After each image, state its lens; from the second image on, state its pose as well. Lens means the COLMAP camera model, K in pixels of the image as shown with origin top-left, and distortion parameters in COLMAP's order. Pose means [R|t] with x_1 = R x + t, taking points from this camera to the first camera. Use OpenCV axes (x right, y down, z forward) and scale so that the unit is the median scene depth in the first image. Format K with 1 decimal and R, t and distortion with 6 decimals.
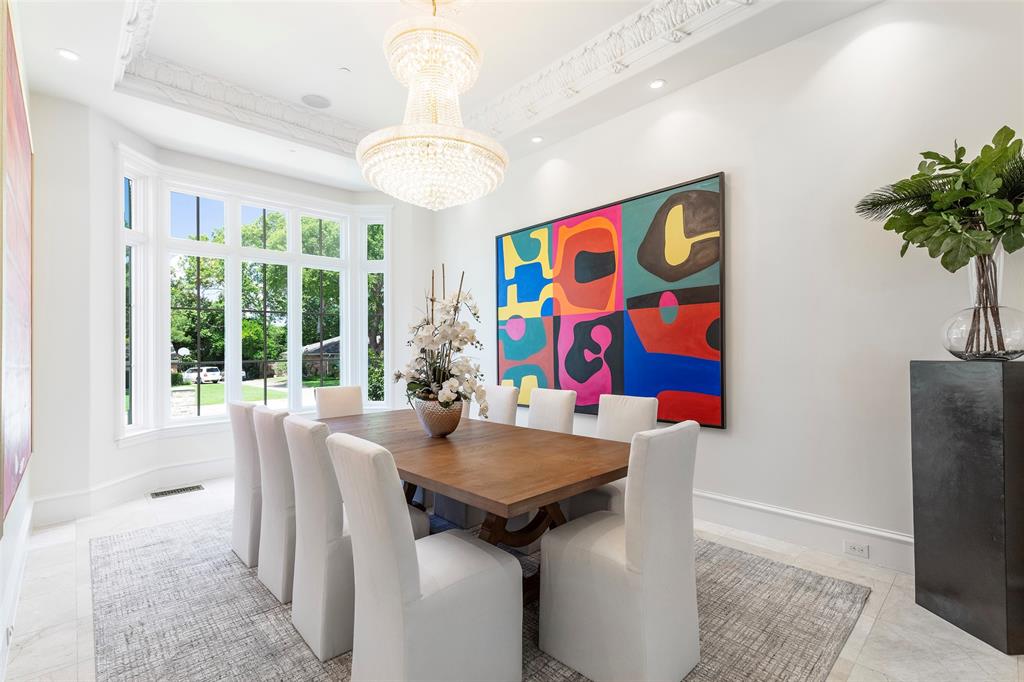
lens RADIAL K [[480.3, 0, 509.5], [0, 480.3, 349.5], [0, 0, 1]] dist [0.007467, 0.000395]
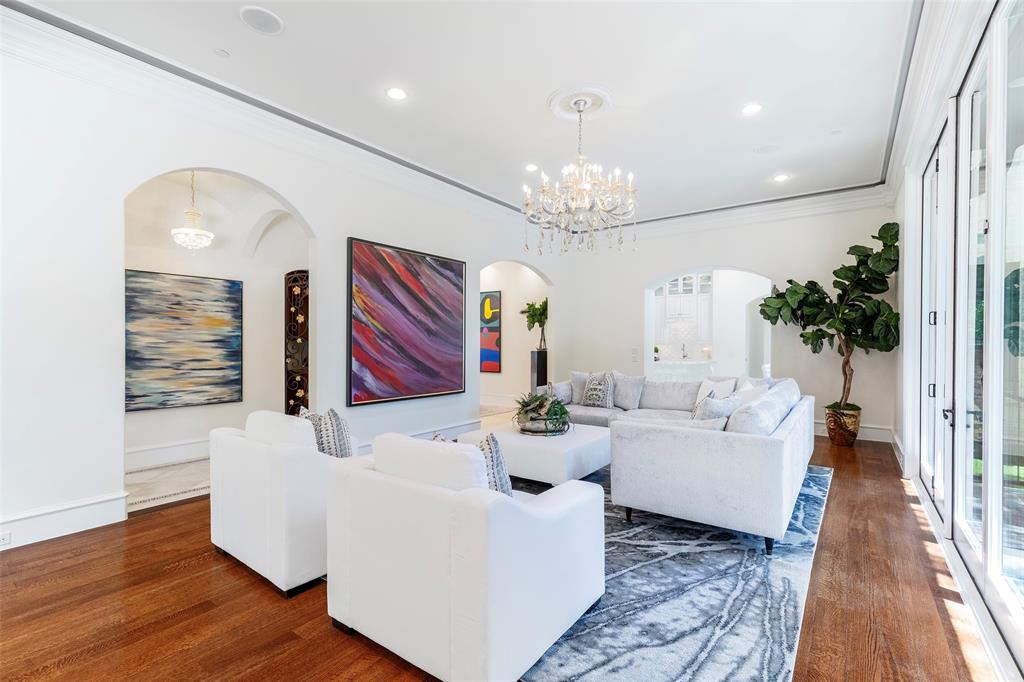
lens RADIAL K [[480.3, 0, 517.1], [0, 480.3, 343.6], [0, 0, 1]] dist [0.007467, 0.000395]
pose [[0.985126, 0.009183, 0.171590, 0.018813], [-0.010565, 0.999919, 0.007140, -0.047962], [-0.171510, -0.008846, 0.985143, -2.053747]]
